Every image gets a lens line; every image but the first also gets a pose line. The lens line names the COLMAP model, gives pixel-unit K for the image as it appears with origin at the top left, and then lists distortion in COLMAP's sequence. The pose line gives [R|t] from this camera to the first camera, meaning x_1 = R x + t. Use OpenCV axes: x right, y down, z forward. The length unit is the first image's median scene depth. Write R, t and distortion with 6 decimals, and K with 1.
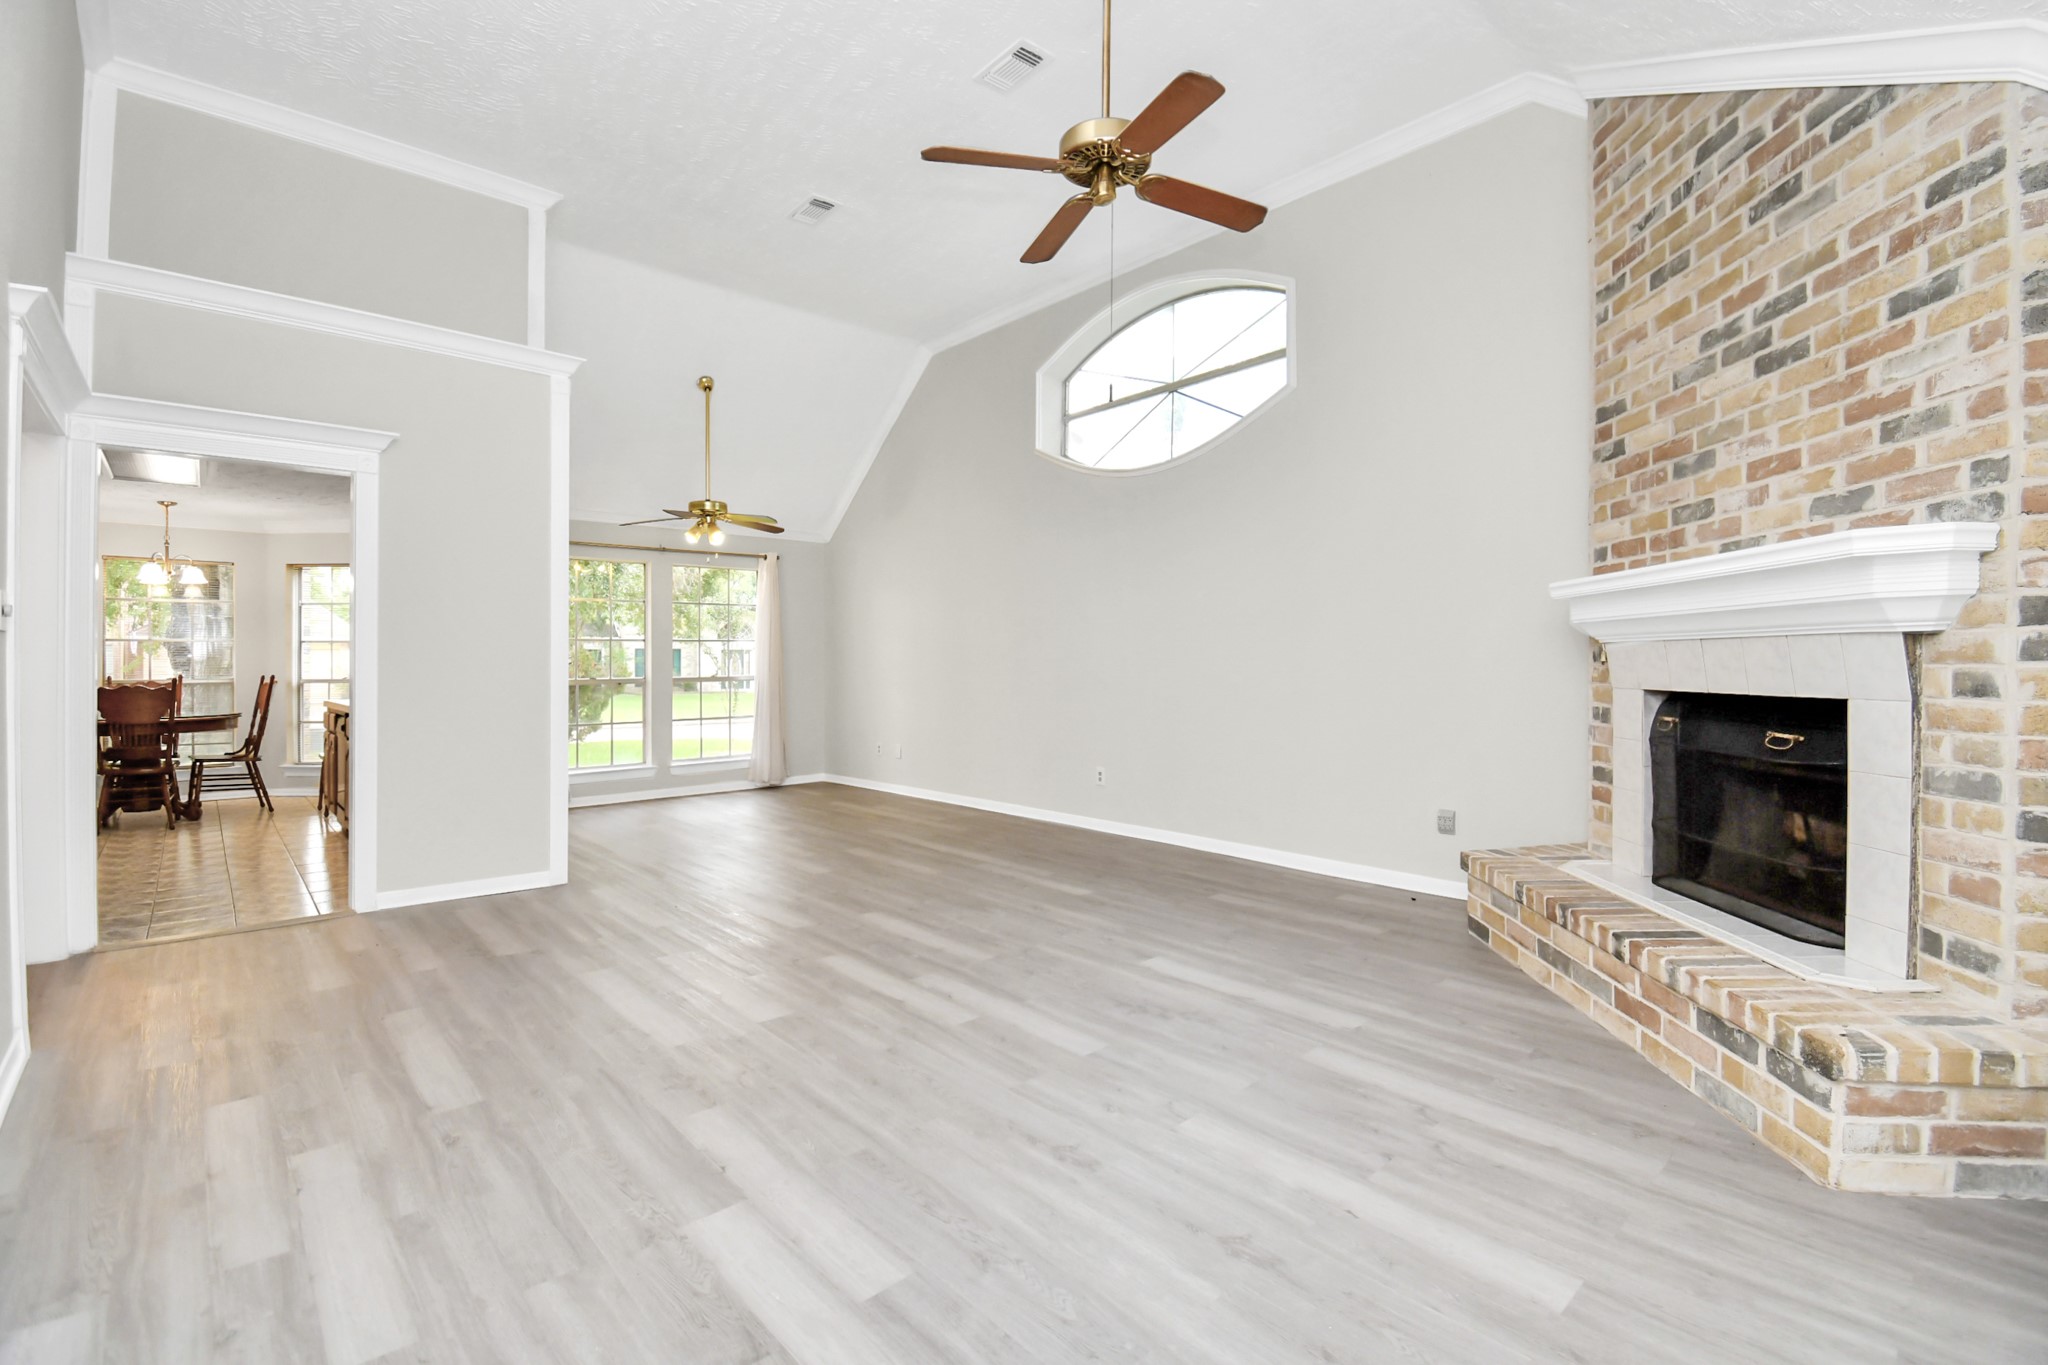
lens RADIAL K [[949.4, 0, 993.1], [0, 949.4, 669.7], [0, 0, 1]] dist [-0.023176, -0.005941]
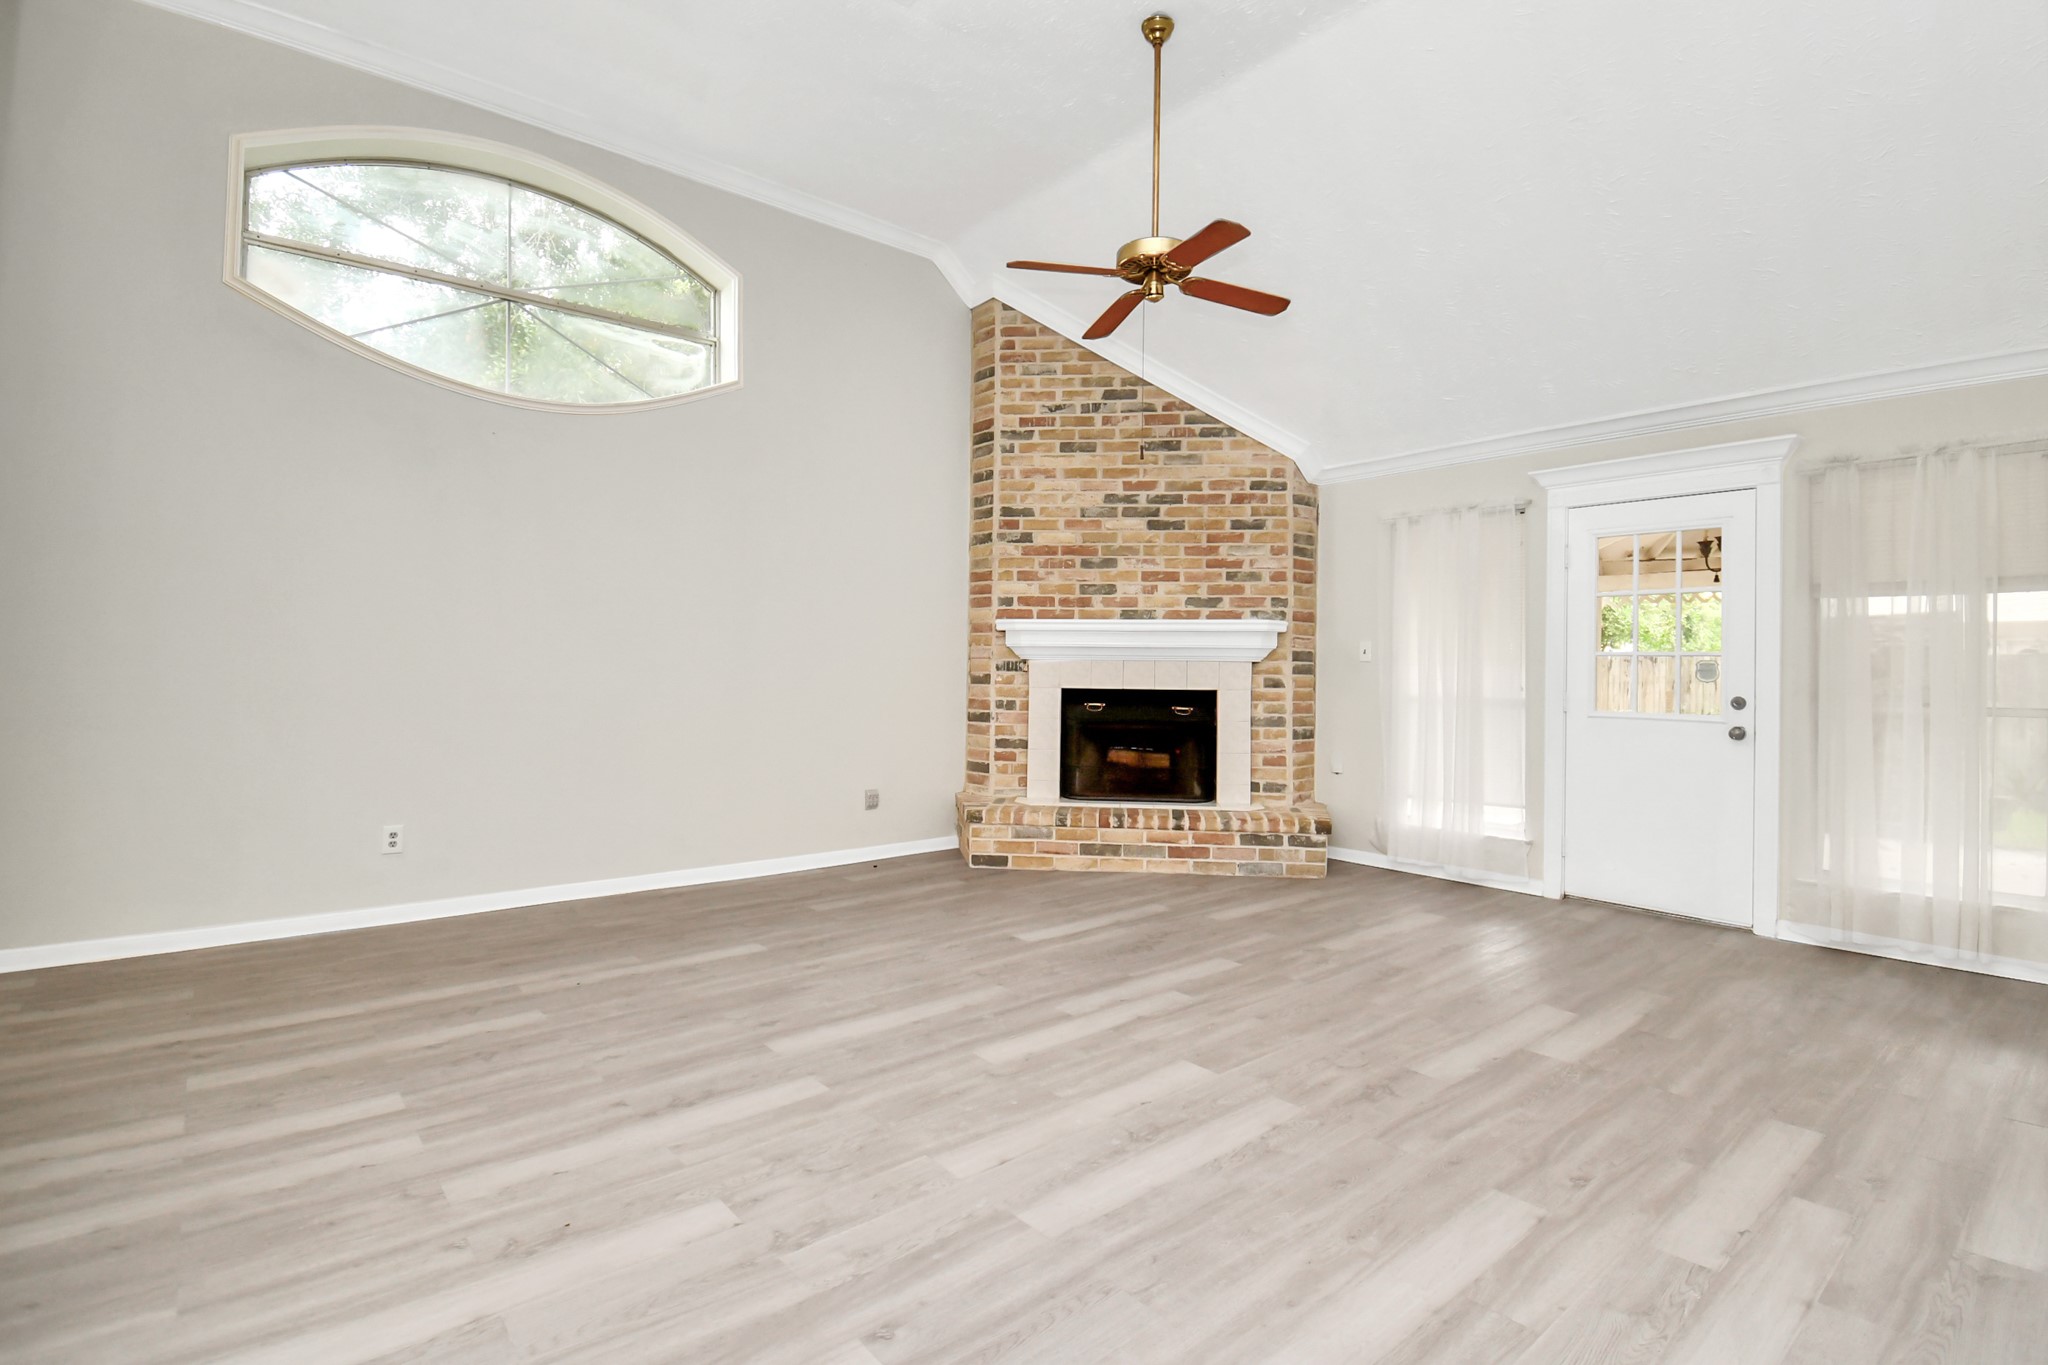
lens RADIAL K [[953.2, 0, 1049.3], [0, 953.2, 669.9], [0, 0, 1]] dist [0.016371, -0.020027]
pose [[-0.014617, 0.013513, 0.999802, -1.301063], [-0.005571, 0.999892, -0.013595, 0.015568], [-0.999878, -0.005768, -0.014540, 1.333970]]
